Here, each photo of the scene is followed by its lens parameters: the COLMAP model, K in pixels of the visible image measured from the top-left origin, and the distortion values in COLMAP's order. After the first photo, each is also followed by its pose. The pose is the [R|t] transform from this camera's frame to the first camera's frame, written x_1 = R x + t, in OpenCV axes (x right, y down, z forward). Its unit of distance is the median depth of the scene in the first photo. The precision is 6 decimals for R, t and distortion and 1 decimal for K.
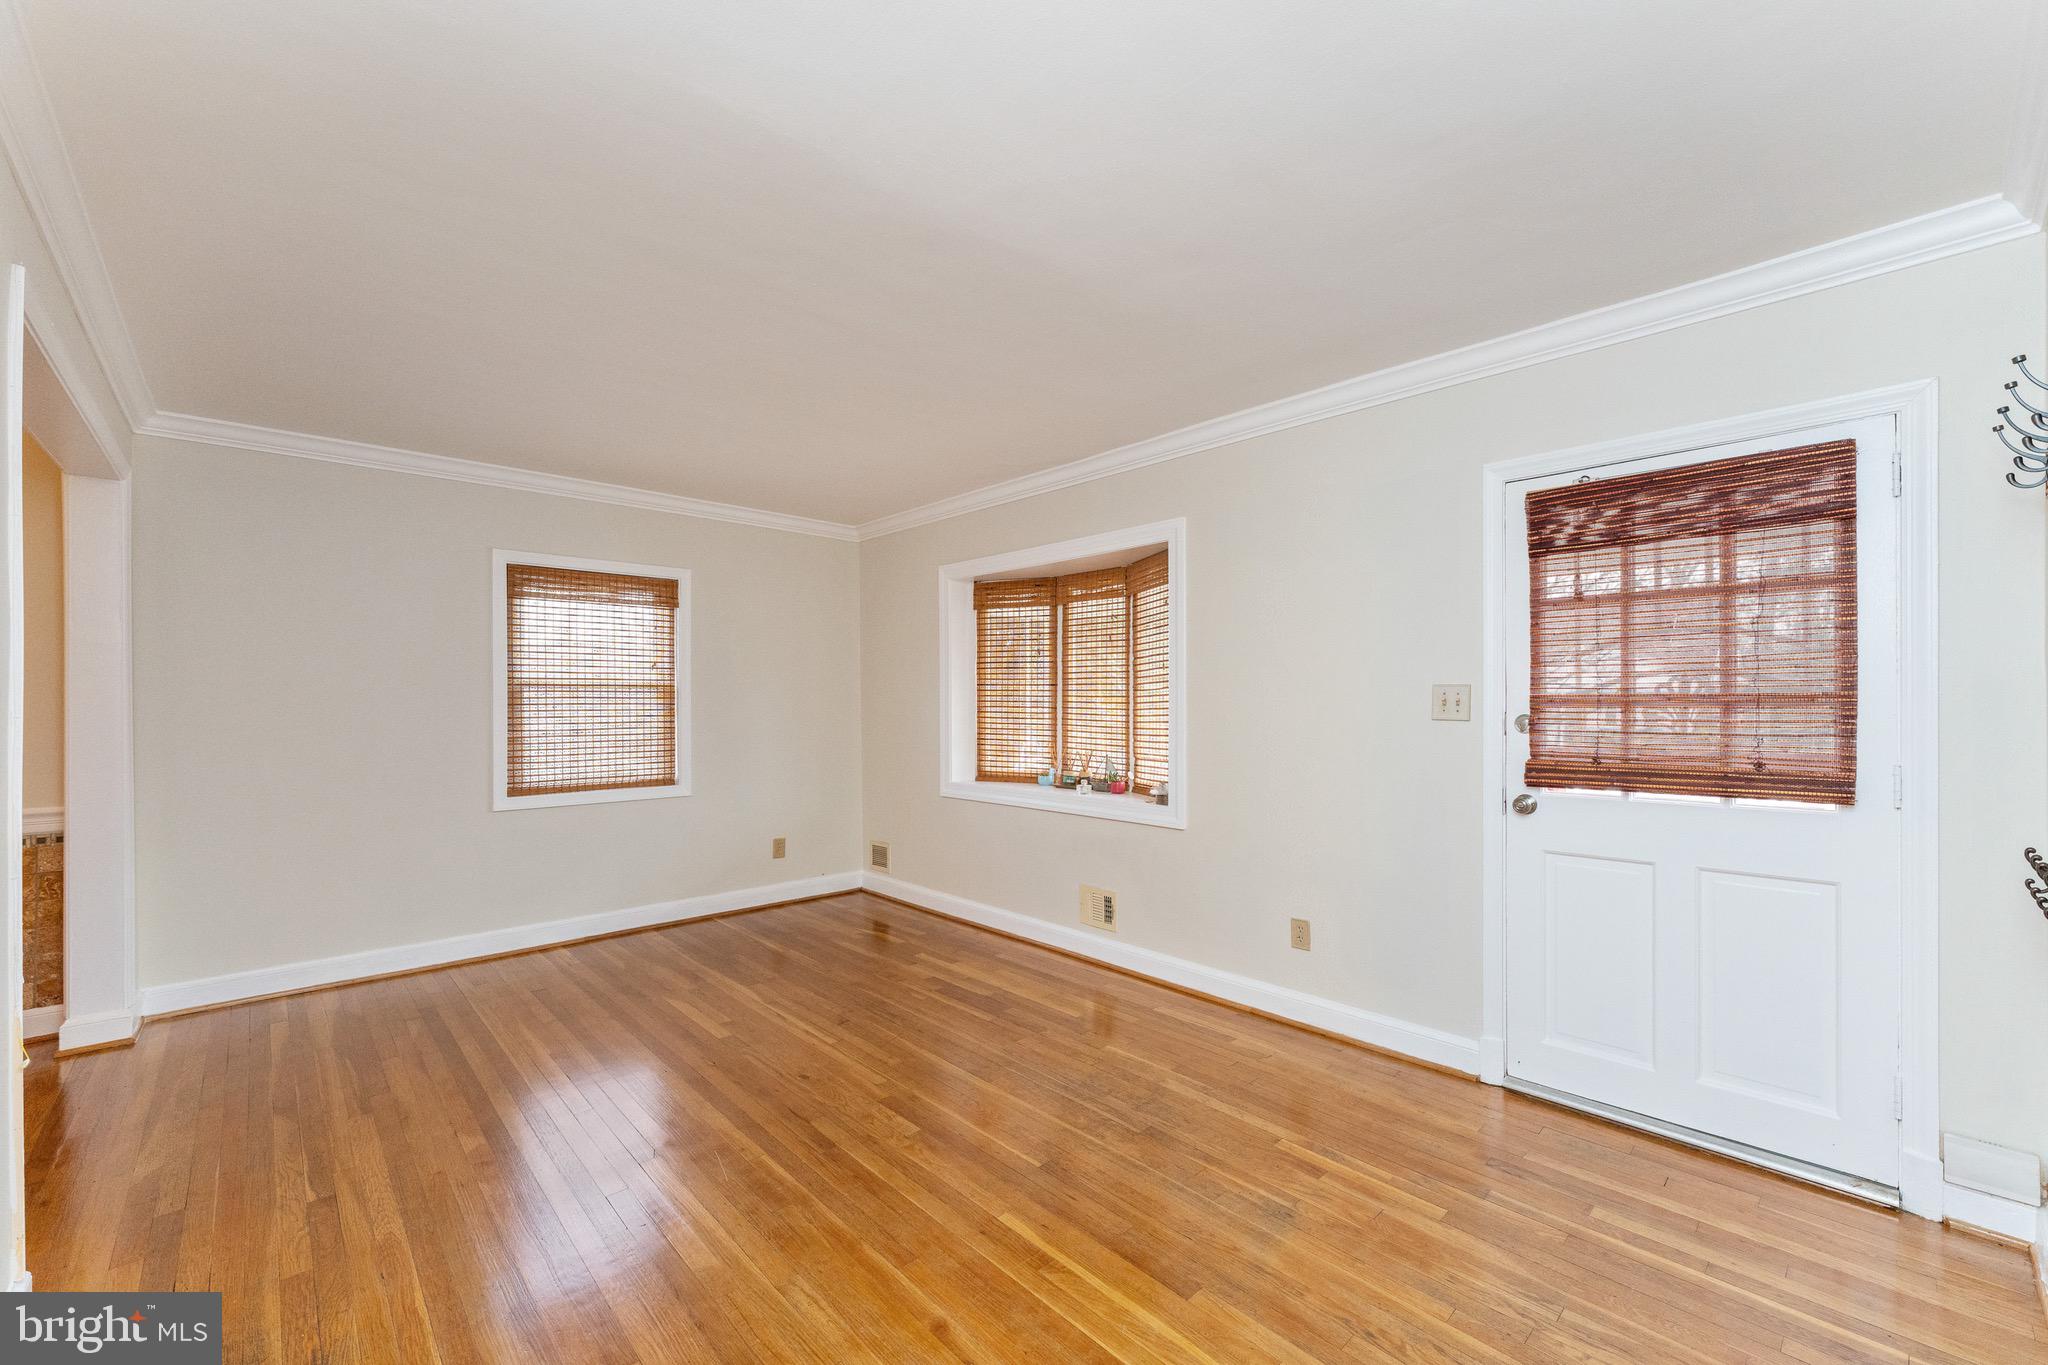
lens RADIAL K [[820.2, 0, 1038.5], [0, 820.2, 693.1], [0, 0, 1]] dist [-0.000277, 0.000004]
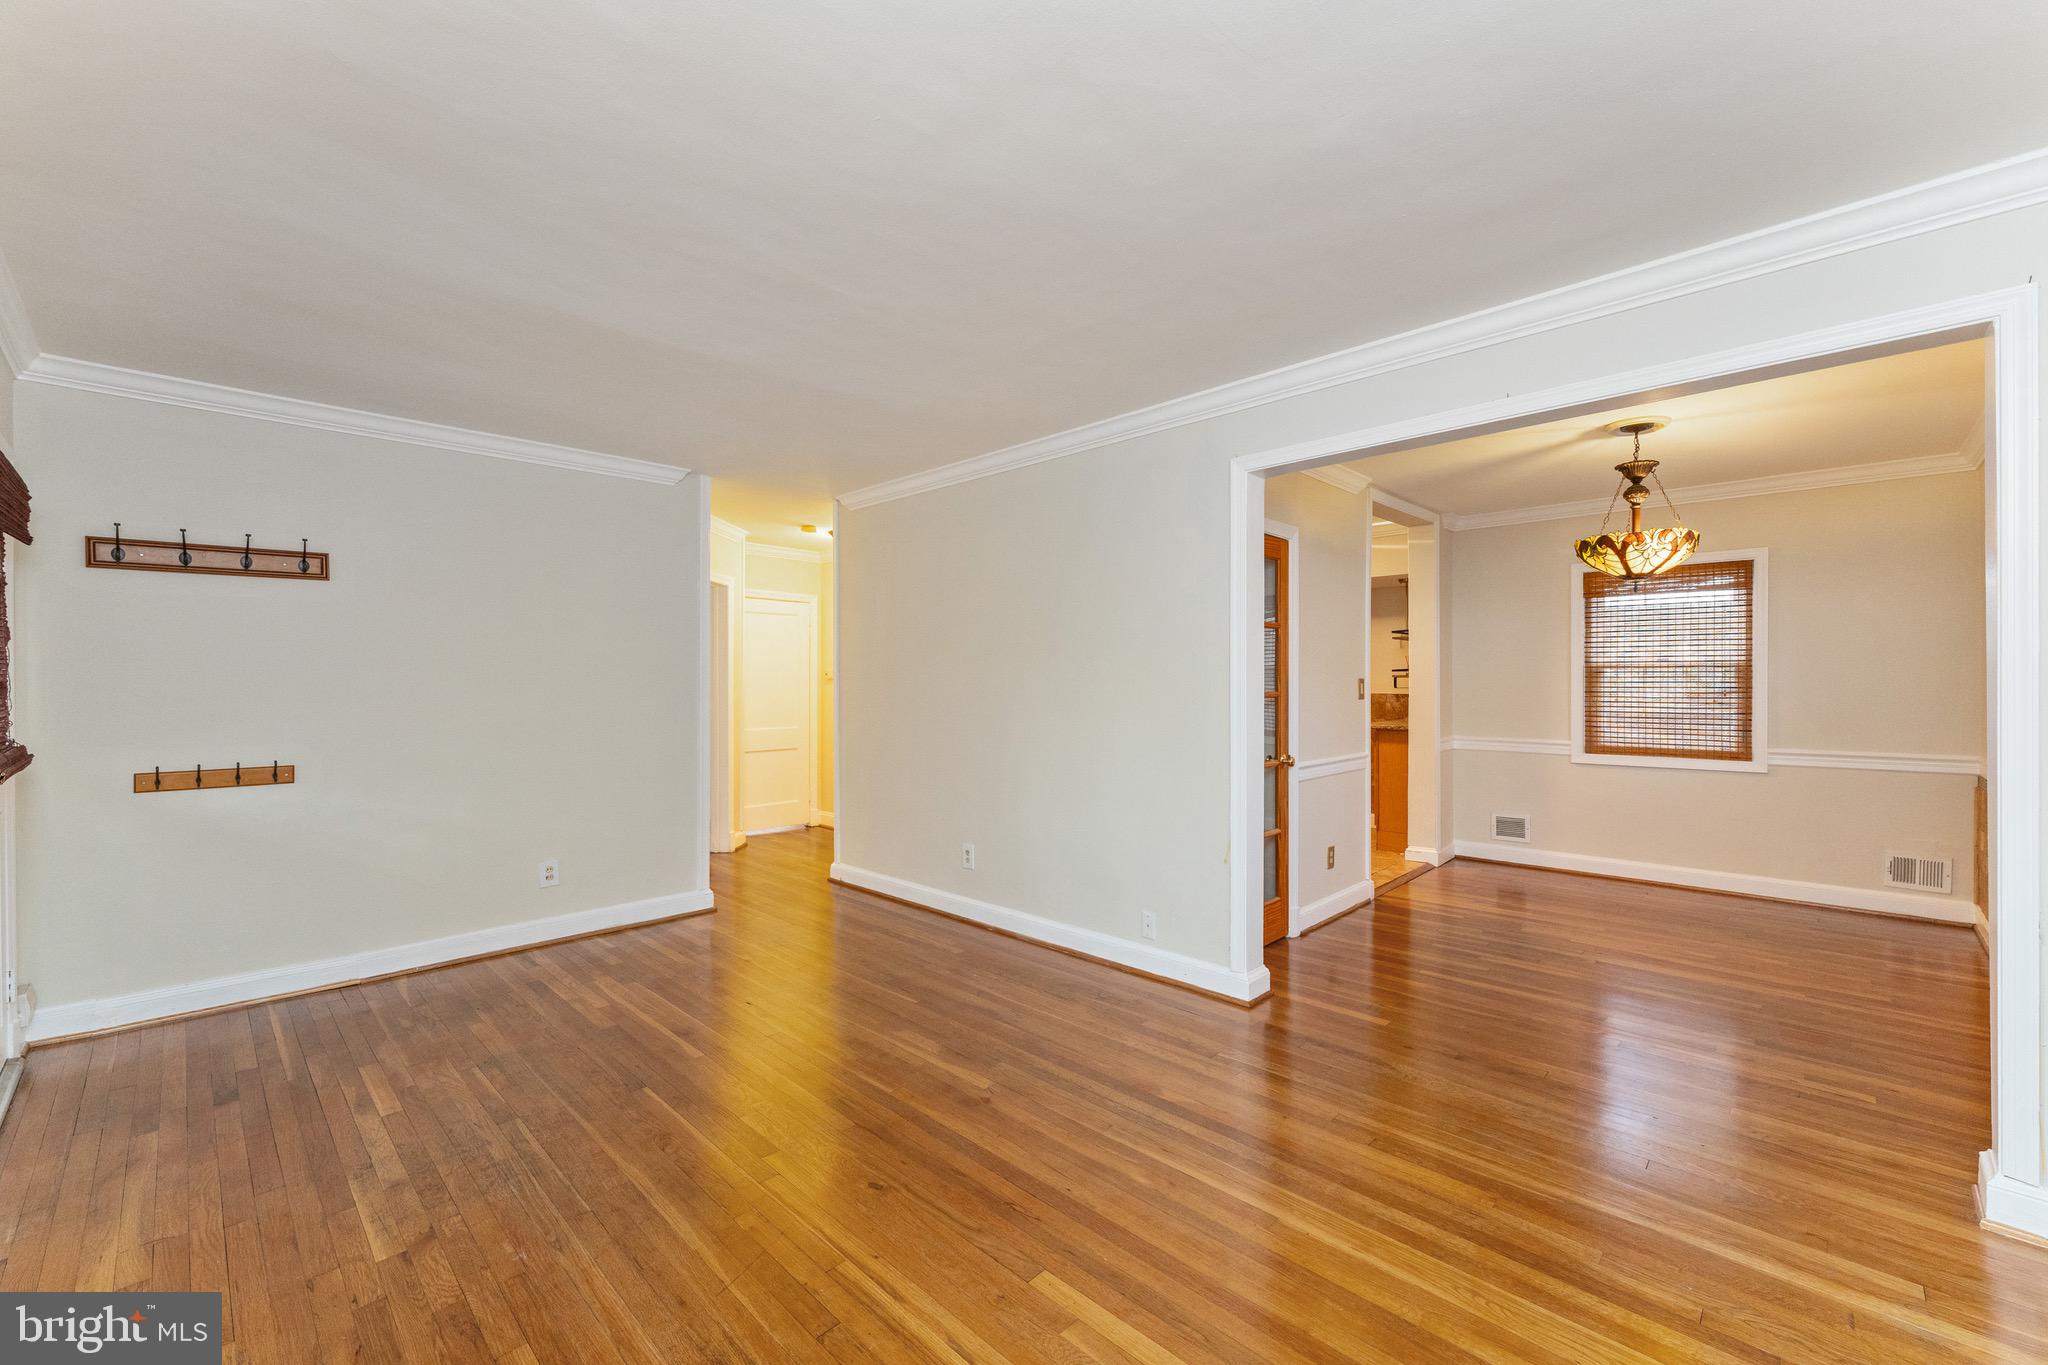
lens RADIAL K [[820.2, 0, 1038.5], [0, 820.2, 693.1], [0, 0, 1]] dist [-0.000277, 0.000004]
pose [[-0.998699, 0.003536, -0.050865, -0.264644], [0.003287, 0.999982, 0.004977, 0.009594], [0.050881, 0.004803, -0.998693, 1.166766]]
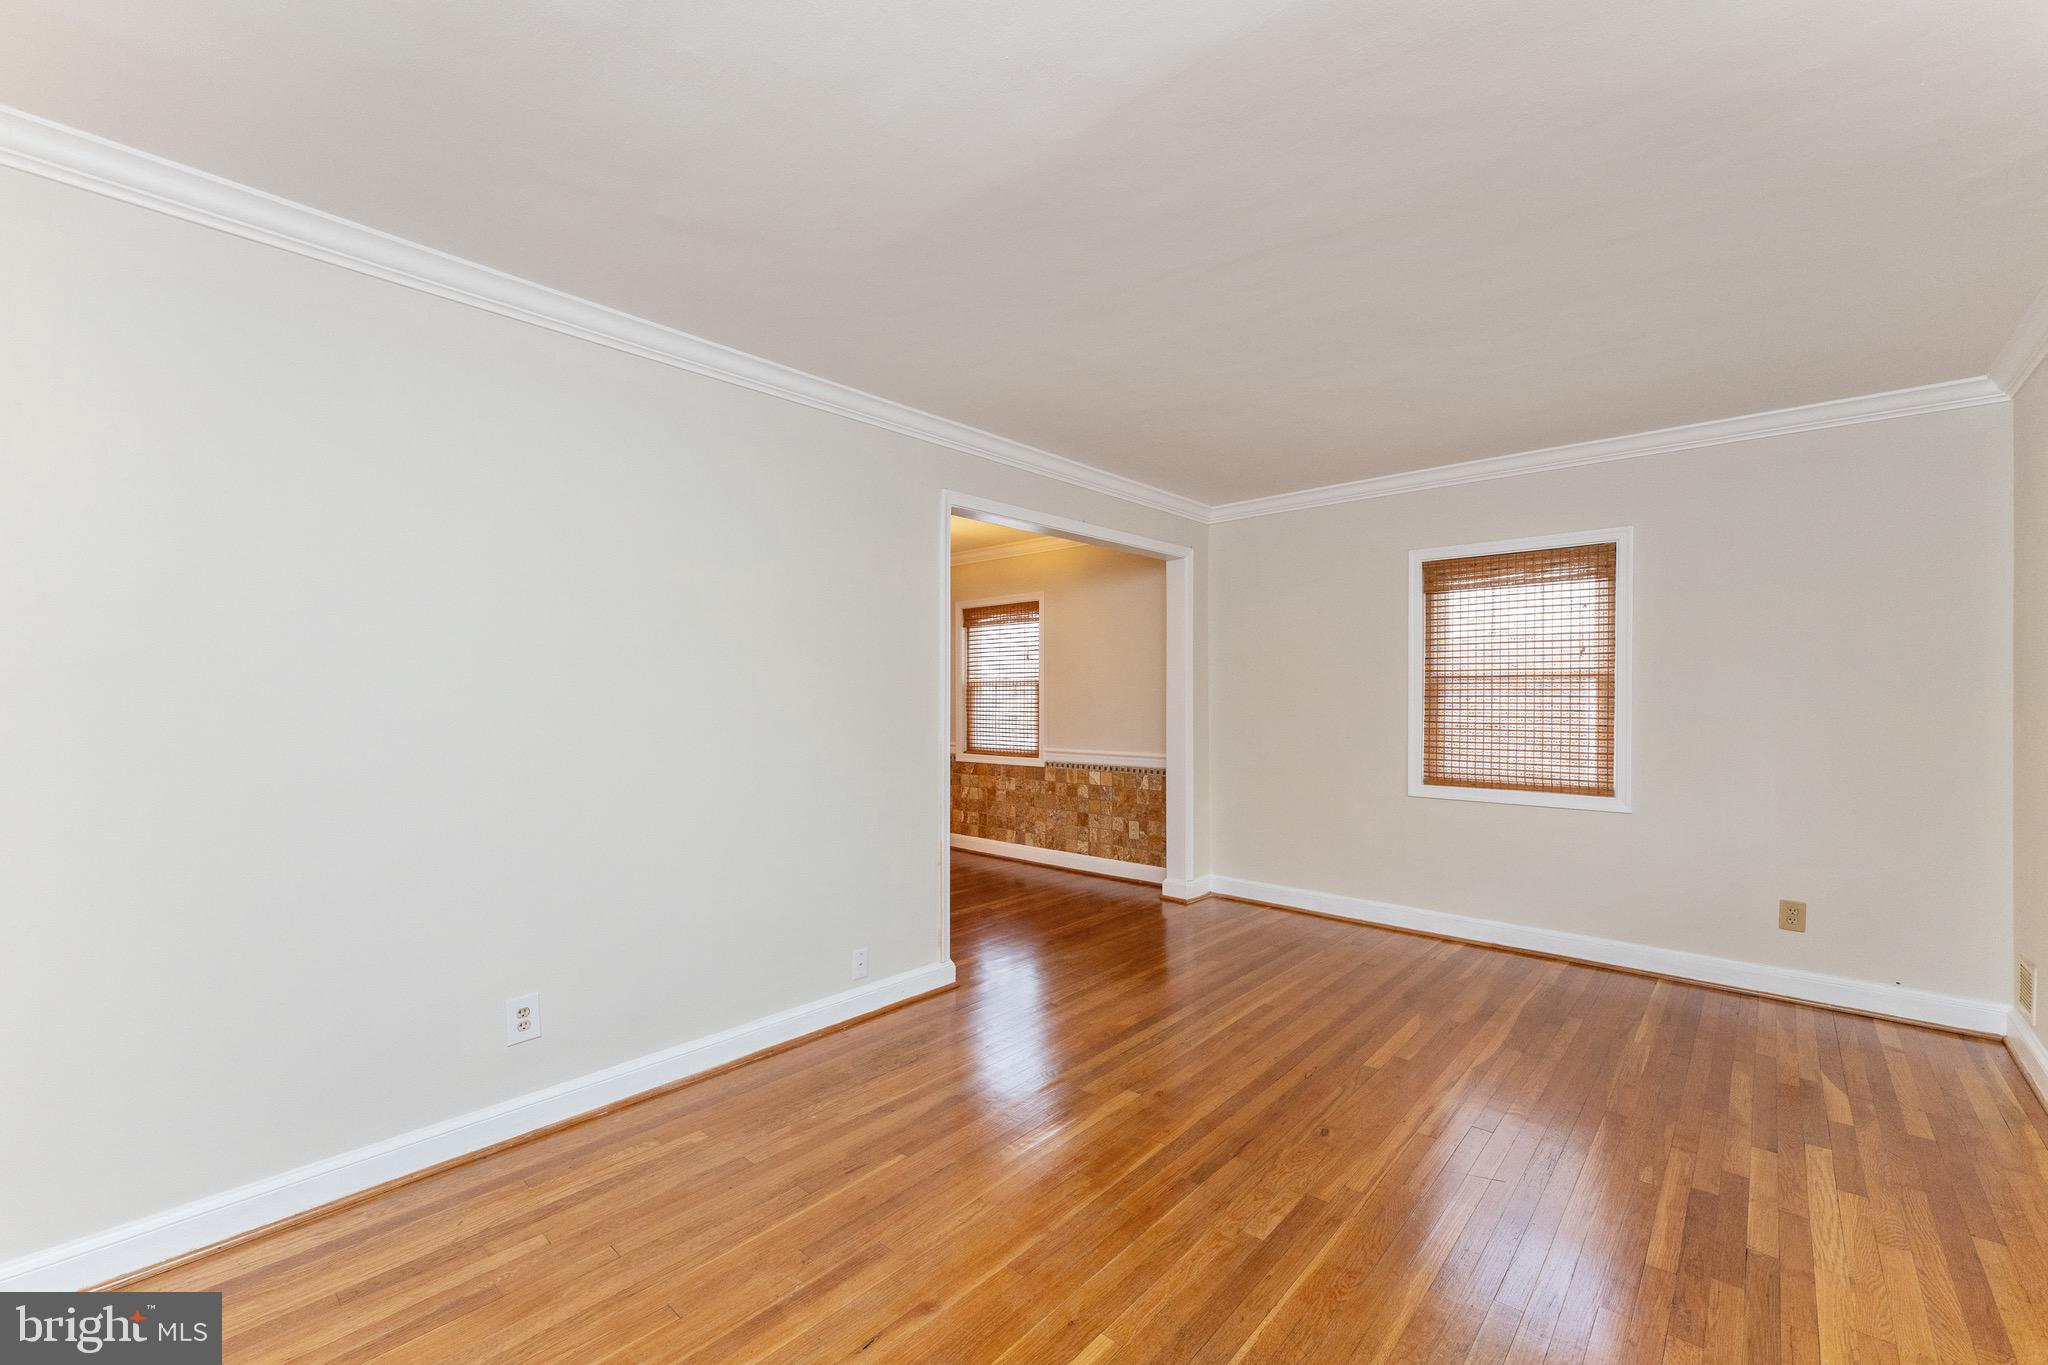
lens RADIAL K [[820.2, 0, 1038.5], [0, 820.2, 693.1], [0, 0, 1]] dist [-0.000277, 0.000004]
pose [[0.080437, 0.000646, -0.996759, 0.361425], [0.009411, 0.999955, 0.001407, 0.003592], [0.996715, -0.009493, 0.080428, 0.424118]]
